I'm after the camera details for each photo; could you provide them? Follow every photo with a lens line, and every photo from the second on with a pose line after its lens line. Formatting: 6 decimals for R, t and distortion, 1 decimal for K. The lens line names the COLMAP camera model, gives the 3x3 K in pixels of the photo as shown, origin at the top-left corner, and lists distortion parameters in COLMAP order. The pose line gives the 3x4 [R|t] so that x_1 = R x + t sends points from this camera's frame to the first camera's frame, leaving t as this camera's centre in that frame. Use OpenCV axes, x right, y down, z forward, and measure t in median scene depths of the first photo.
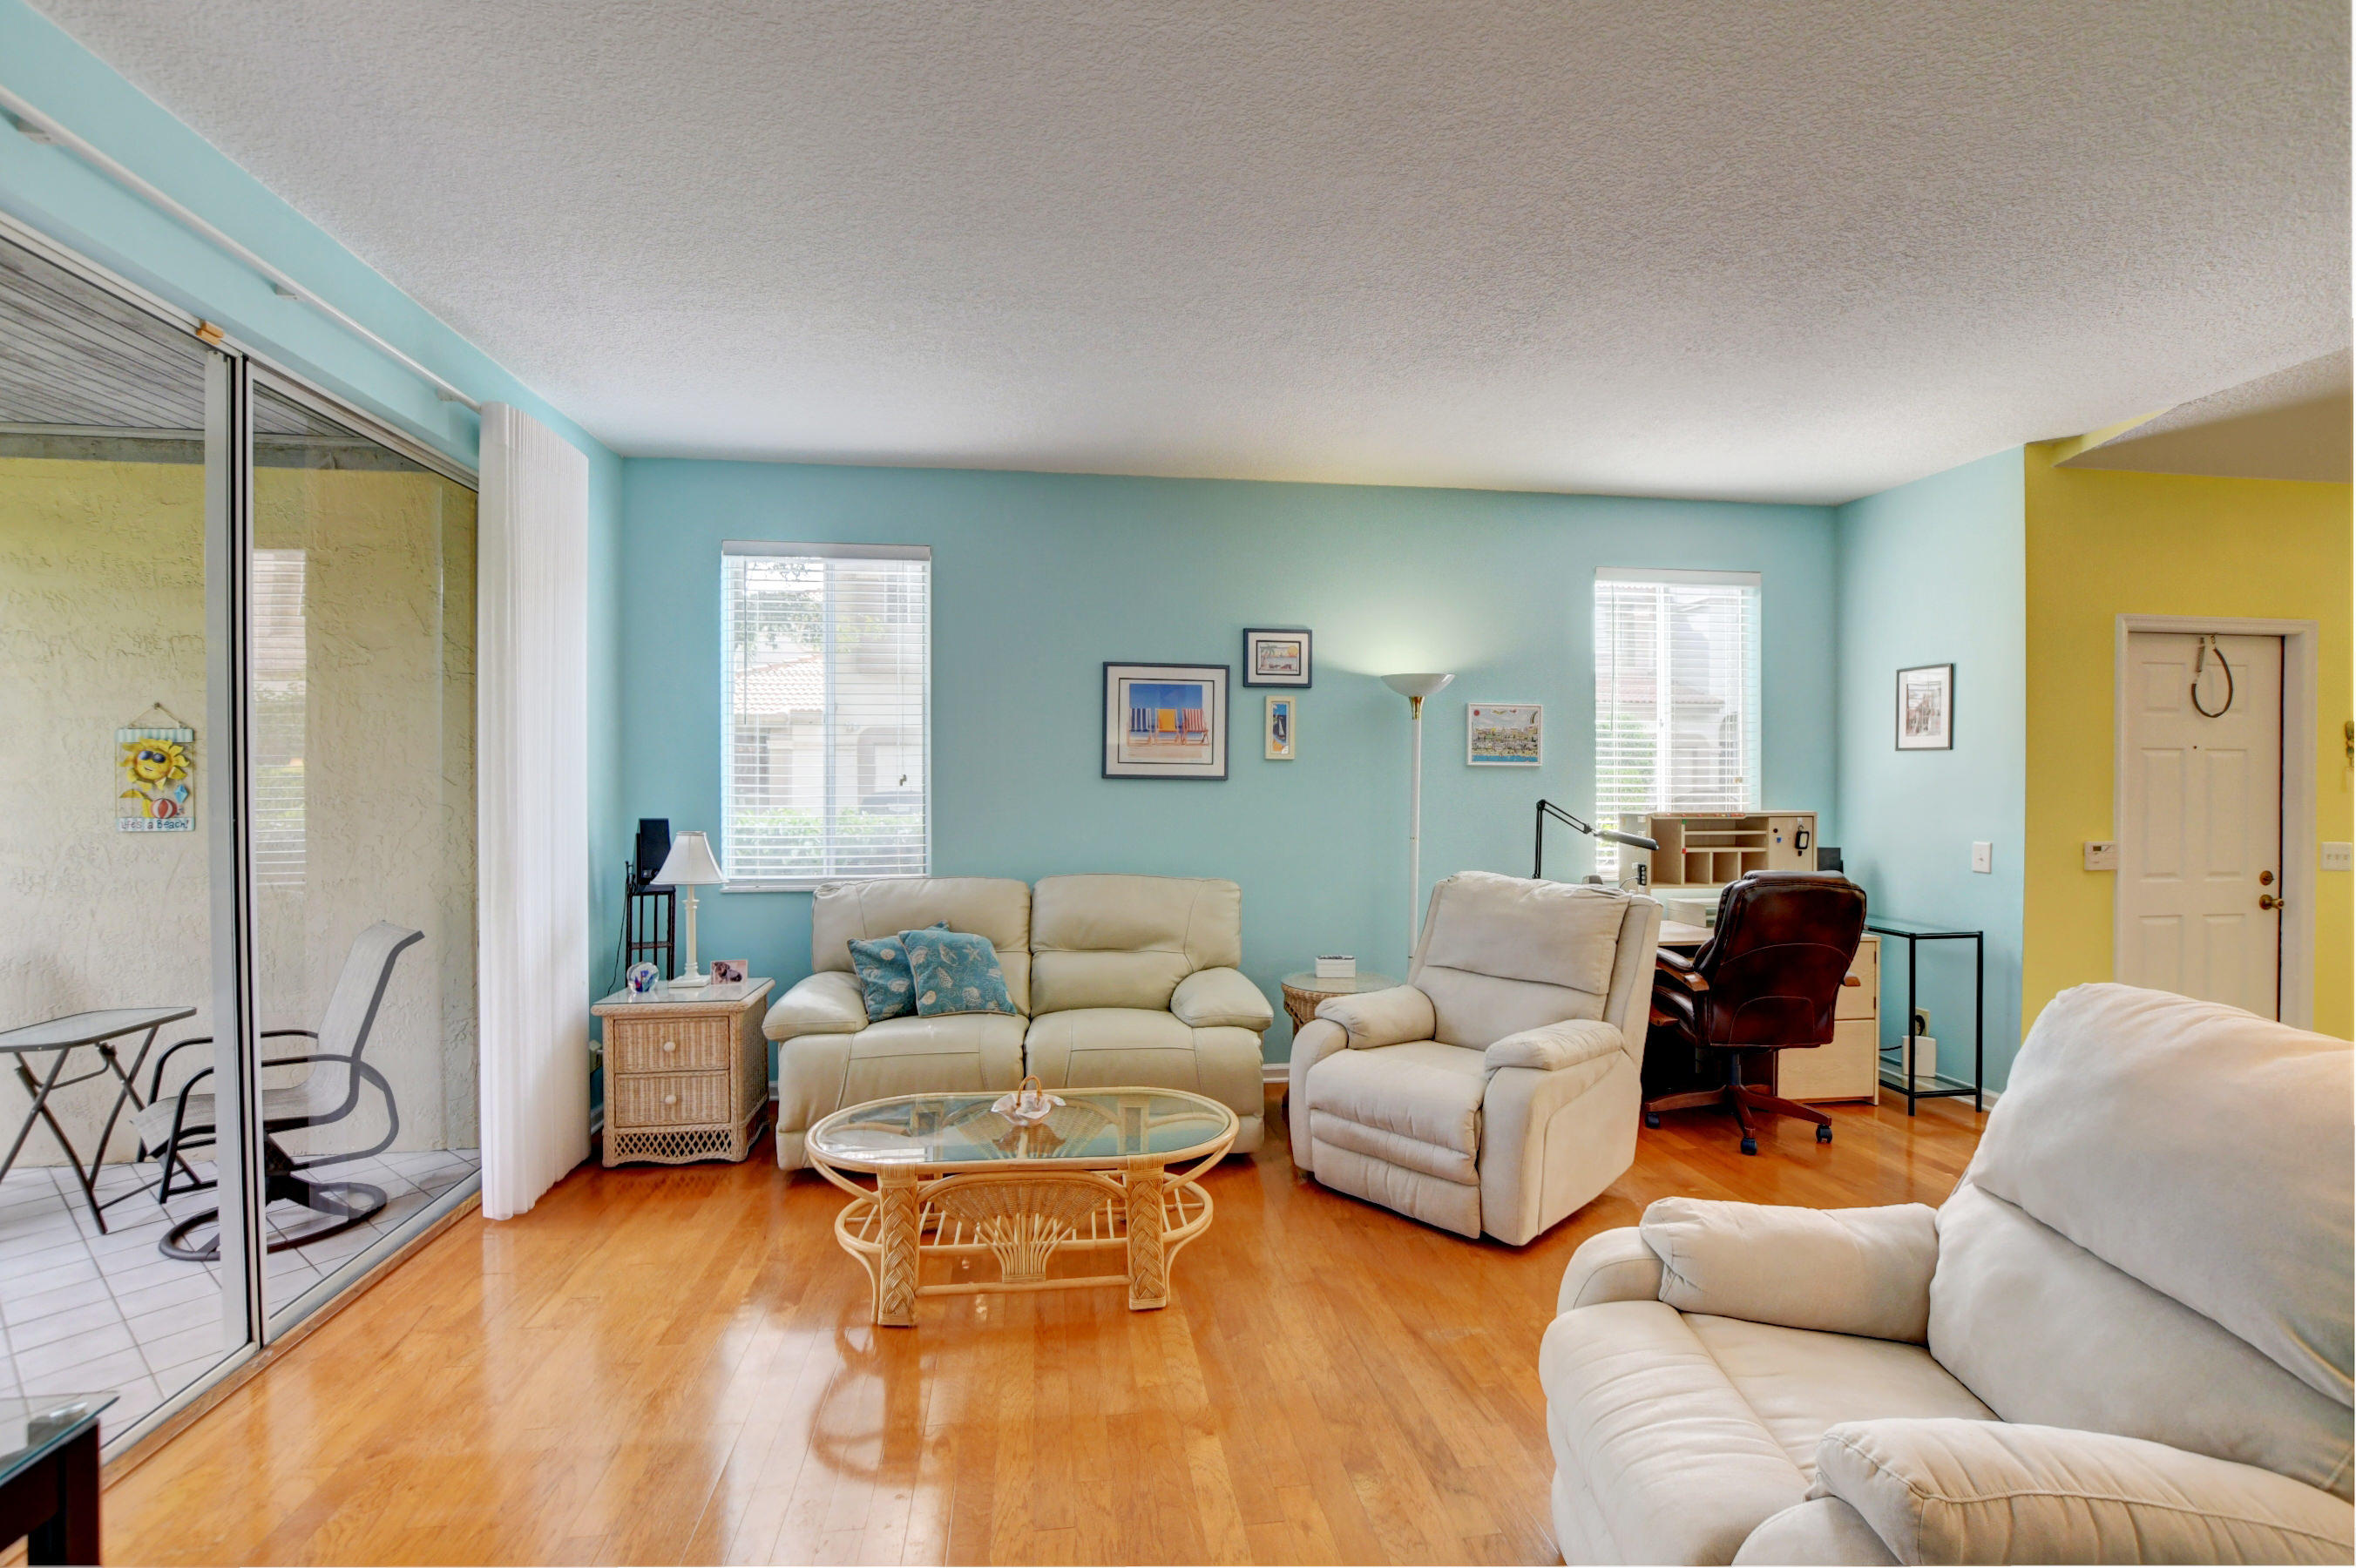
lens RADIAL K [[1031.1, 0, 1150.7], [0, 1031.1, 799.3], [0, 0, 1]] dist [-0.015751, 0.001115]
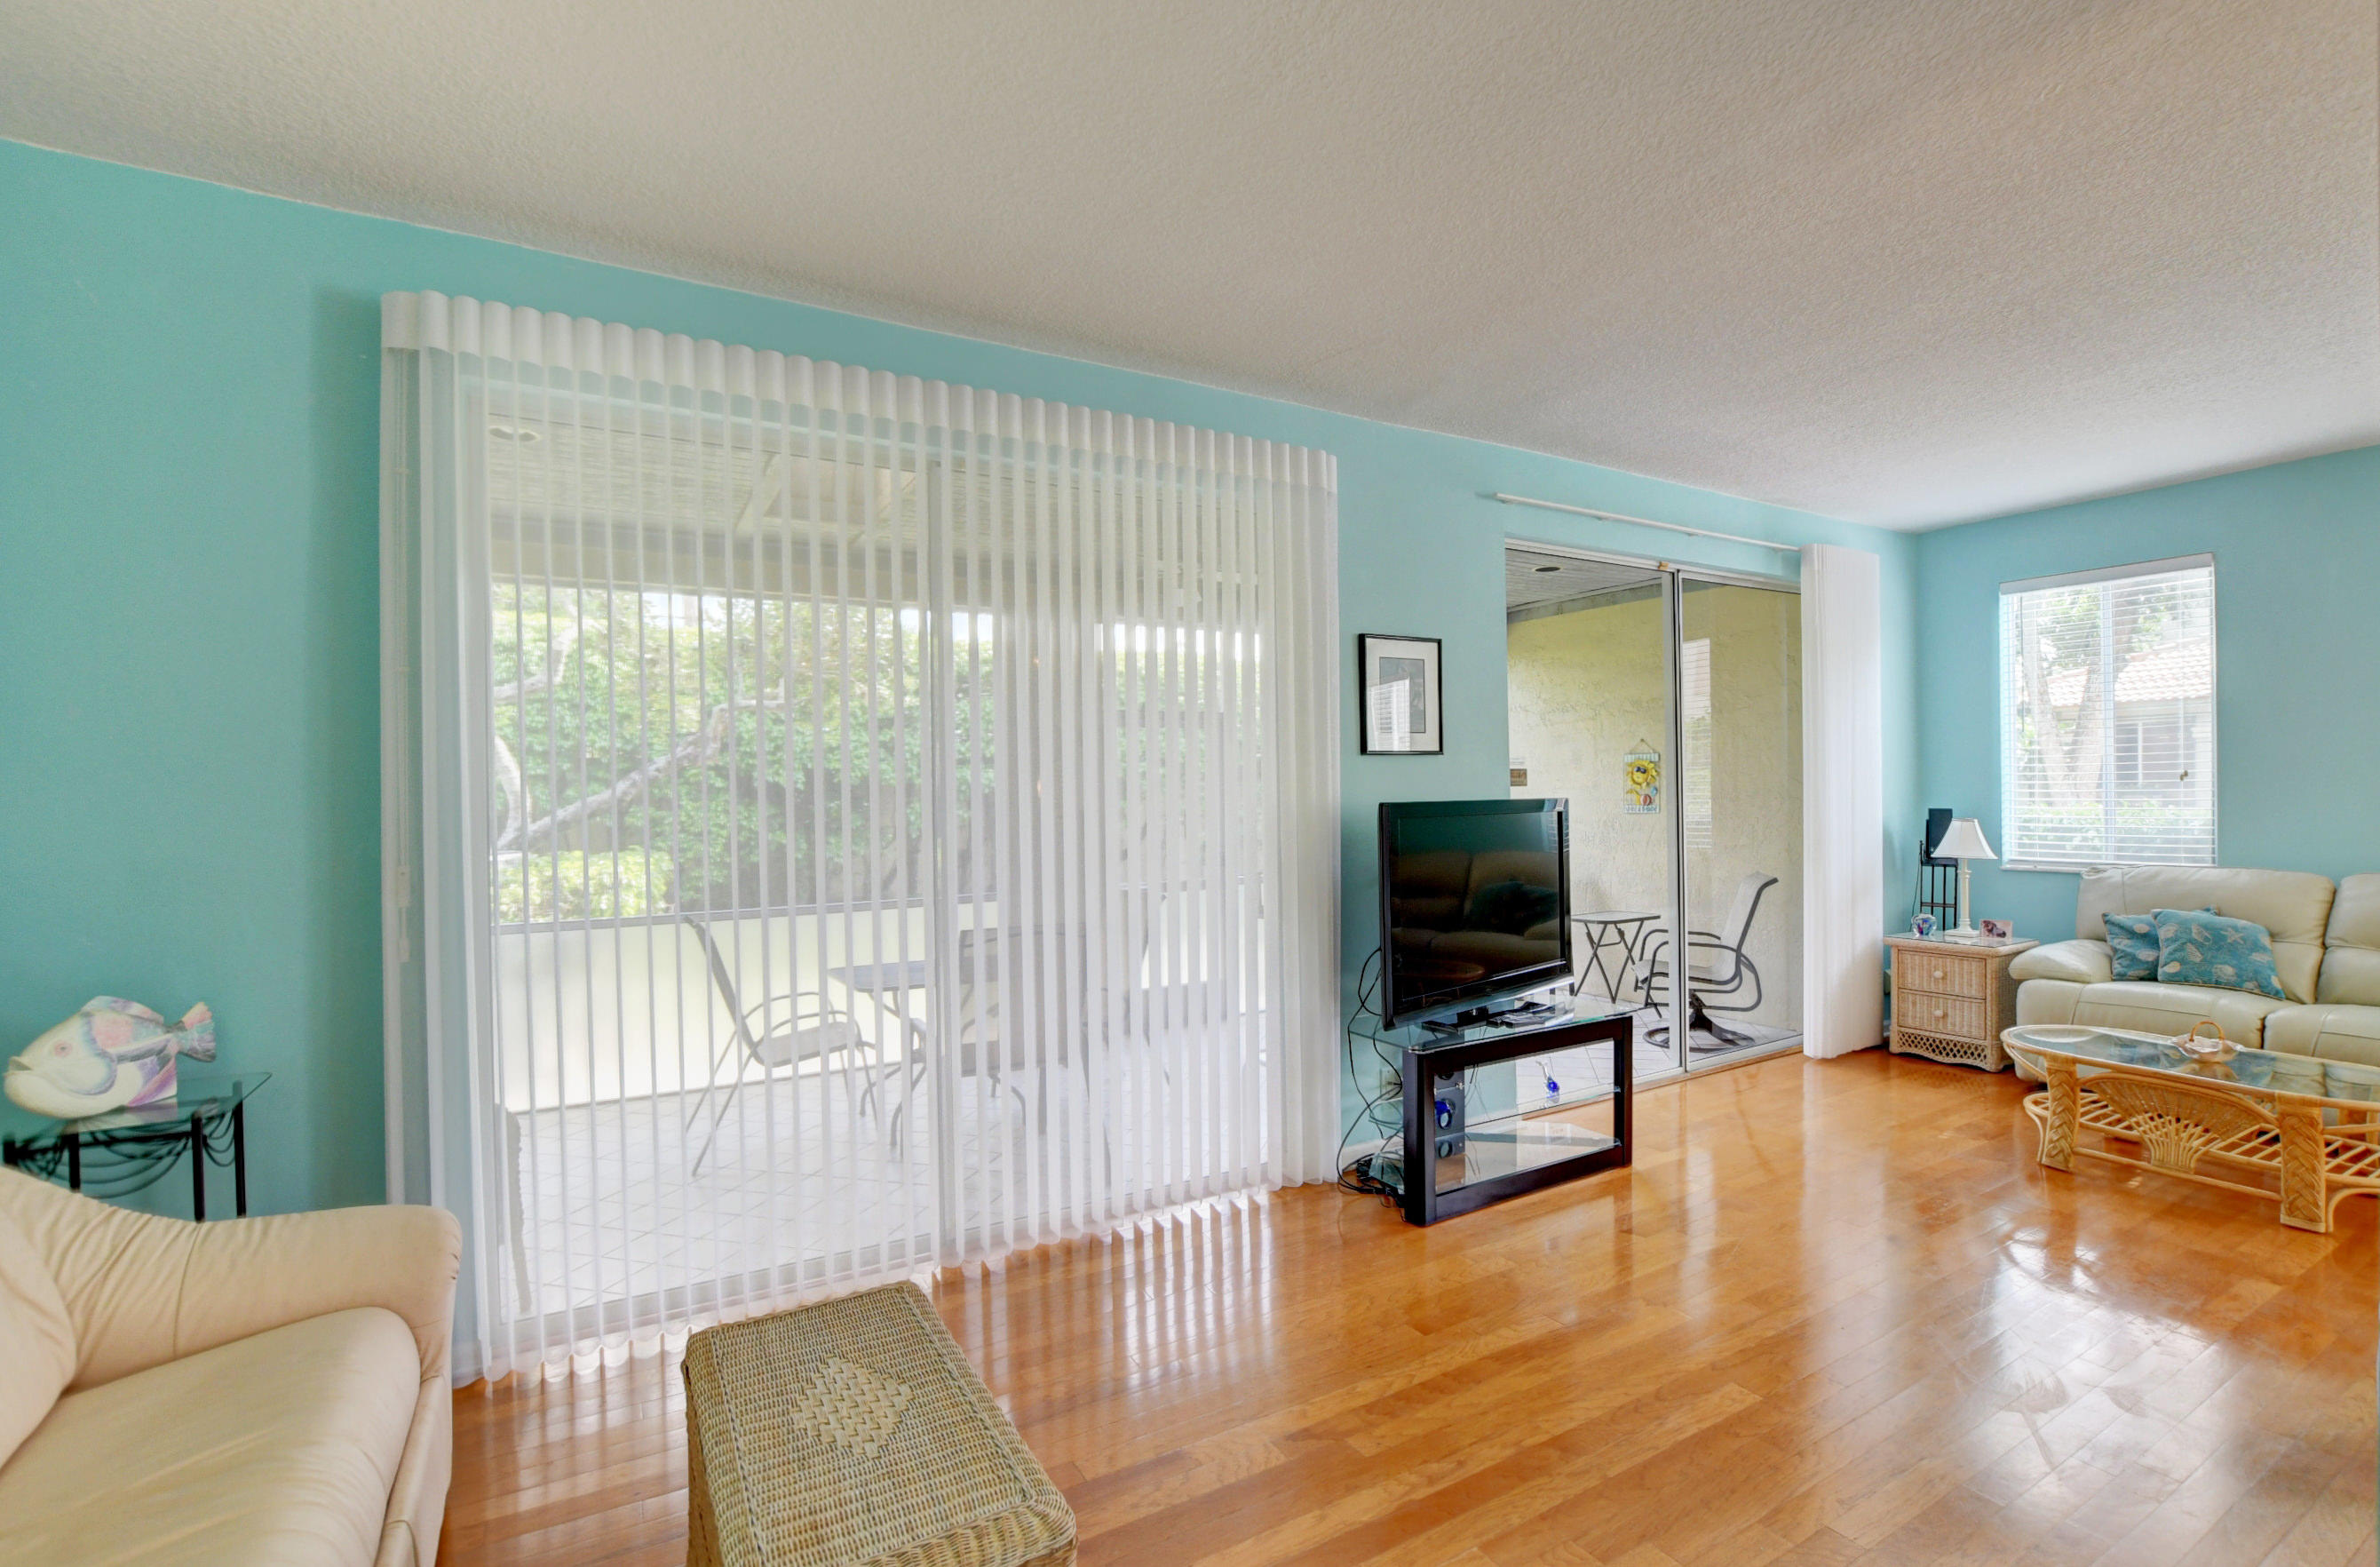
lens RADIAL K [[1050.7, 0, 1190.0], [0, 1050.7, 783.5], [0, 0, 1]] dist [-0.037048, 0.000345]
pose [[0.382999, -0.011794, -0.923674, 0.397783], [-0.001049, 0.999912, -0.013203, 0.006344], [0.923748, 0.006025, 0.382953, -0.422449]]
